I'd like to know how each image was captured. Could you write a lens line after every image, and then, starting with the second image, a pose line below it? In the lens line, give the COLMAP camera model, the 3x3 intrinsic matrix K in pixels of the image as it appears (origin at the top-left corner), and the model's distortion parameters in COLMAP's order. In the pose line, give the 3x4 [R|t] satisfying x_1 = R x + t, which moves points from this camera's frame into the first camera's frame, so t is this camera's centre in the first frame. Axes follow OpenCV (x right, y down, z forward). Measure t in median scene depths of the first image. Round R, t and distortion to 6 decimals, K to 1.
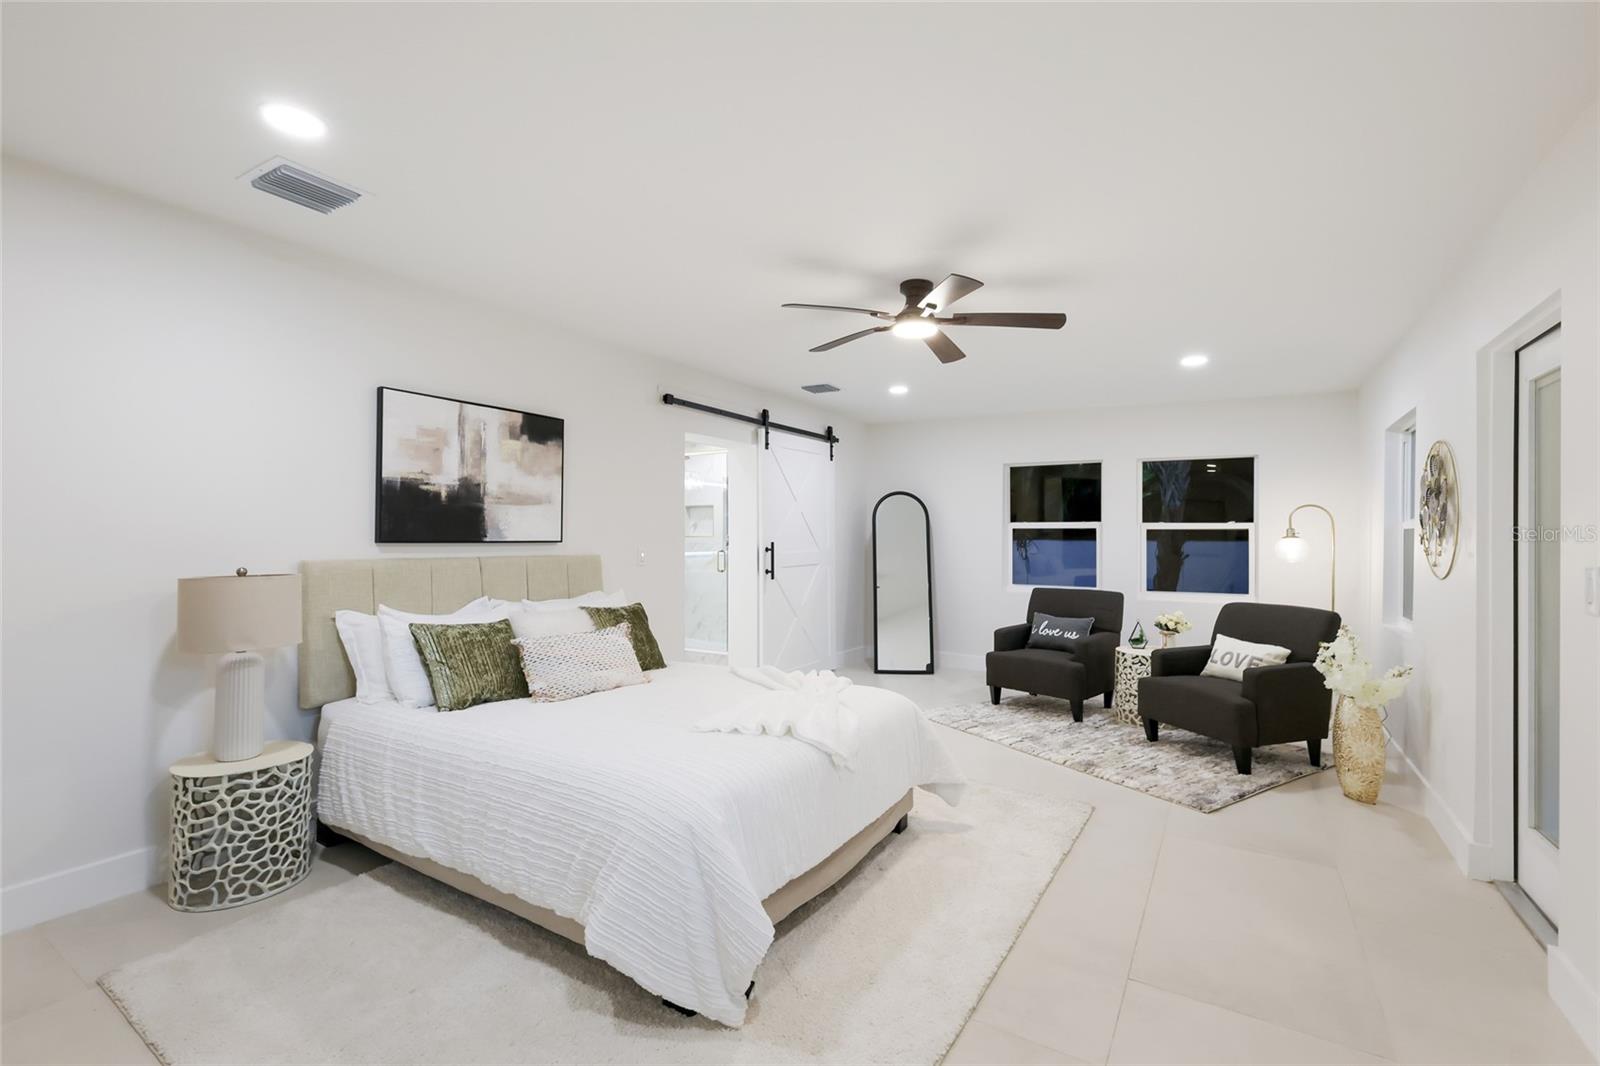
lens RADIAL K [[699.7, 0, 800.3], [0, 699.7, 532.7], [0, 0, 1]] dist [-0.000463, -0.000337]
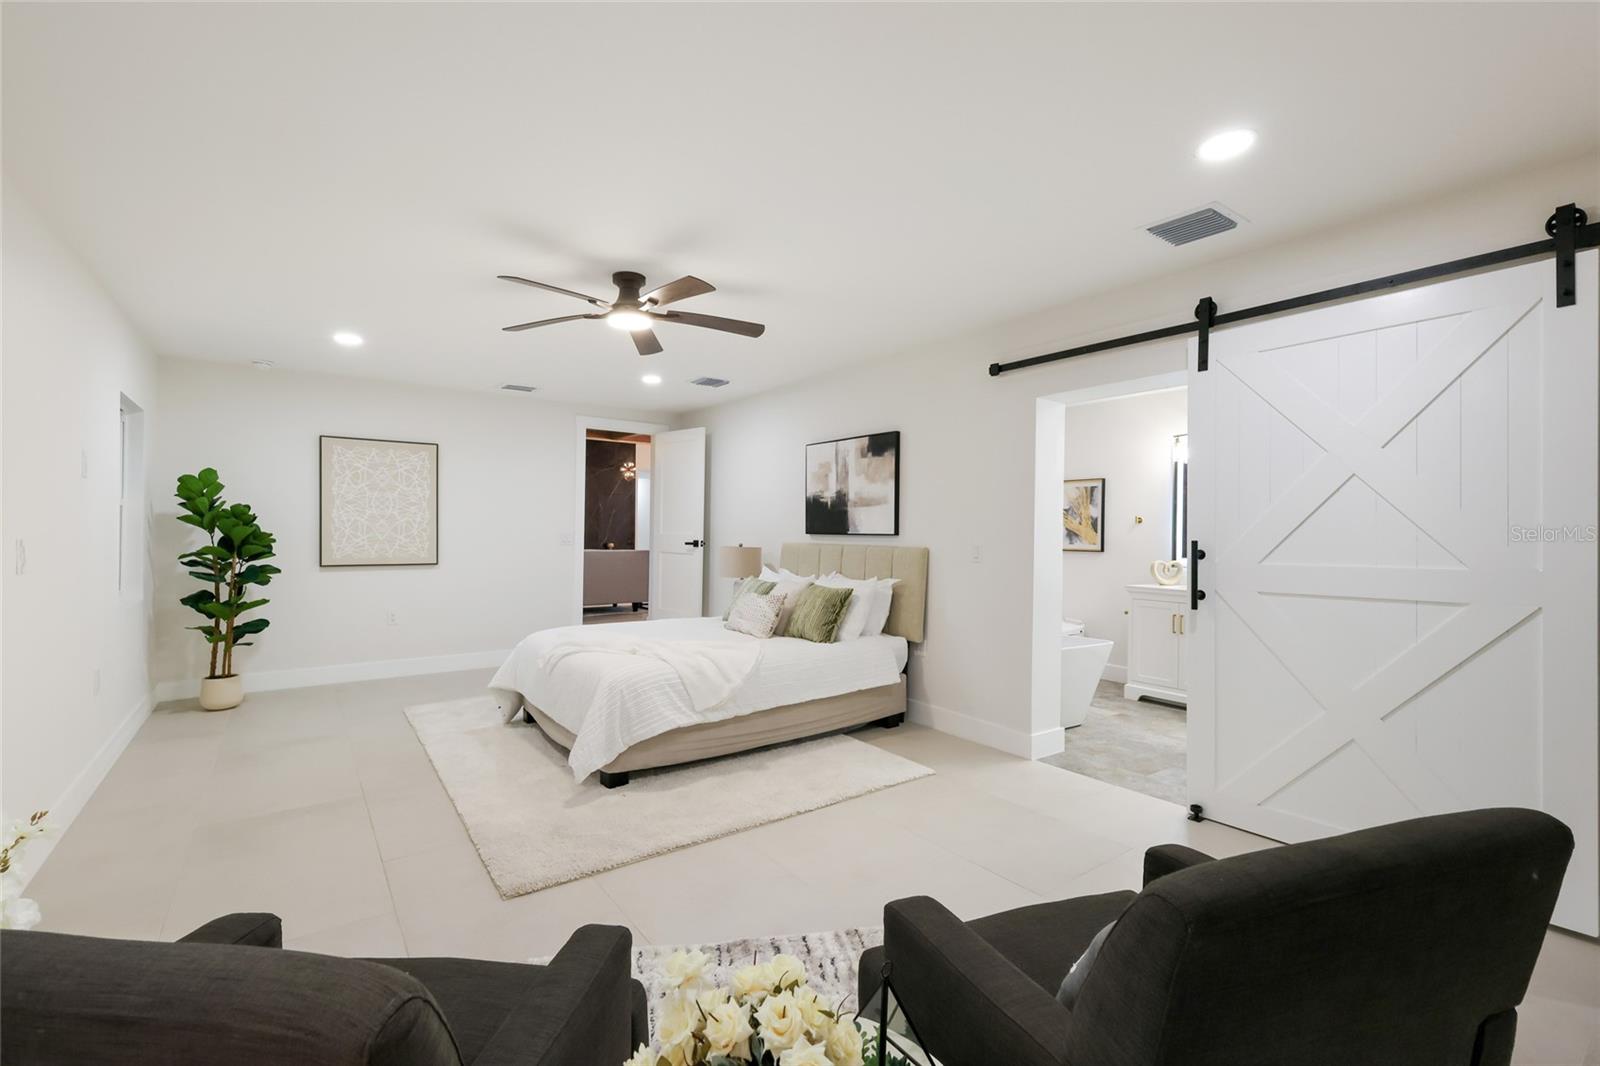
lens RADIAL K [[699.7, 0, 803.7], [0, 699.7, 534.9], [0, 0, 1]] dist [-0.000463, -0.000337]
pose [[-0.365503, -0.006428, -0.930788, 0.879749], [-0.007833, 0.999962, -0.003830, 0.020091], [0.930777, 0.005891, -0.365539, 1.391432]]
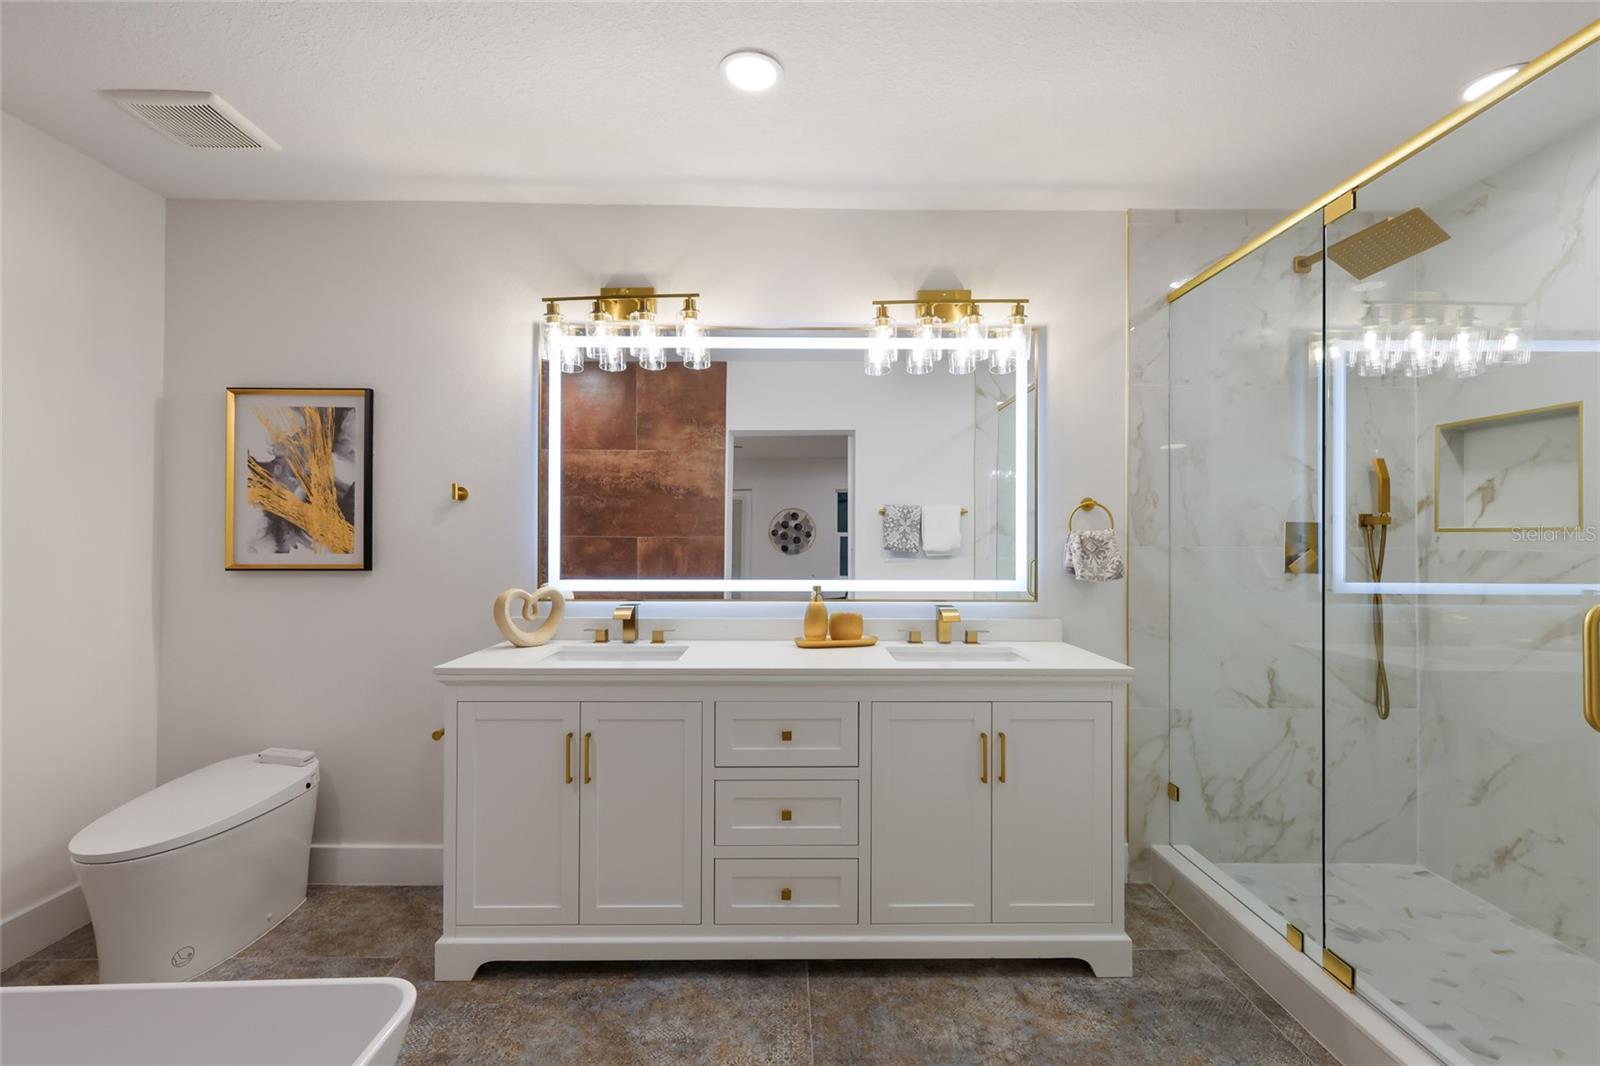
lens RADIAL K [[699.7, 0, 808.3], [0, 699.7, 536.2], [0, 0, 1]] dist [-0.000463, -0.000337]
pose [[0.552956, -0.006313, -0.833187, -0.153947], [0.003774, 0.999980, -0.005072, 0.020218], [0.833202, -0.000340, 0.552969, 1.426460]]
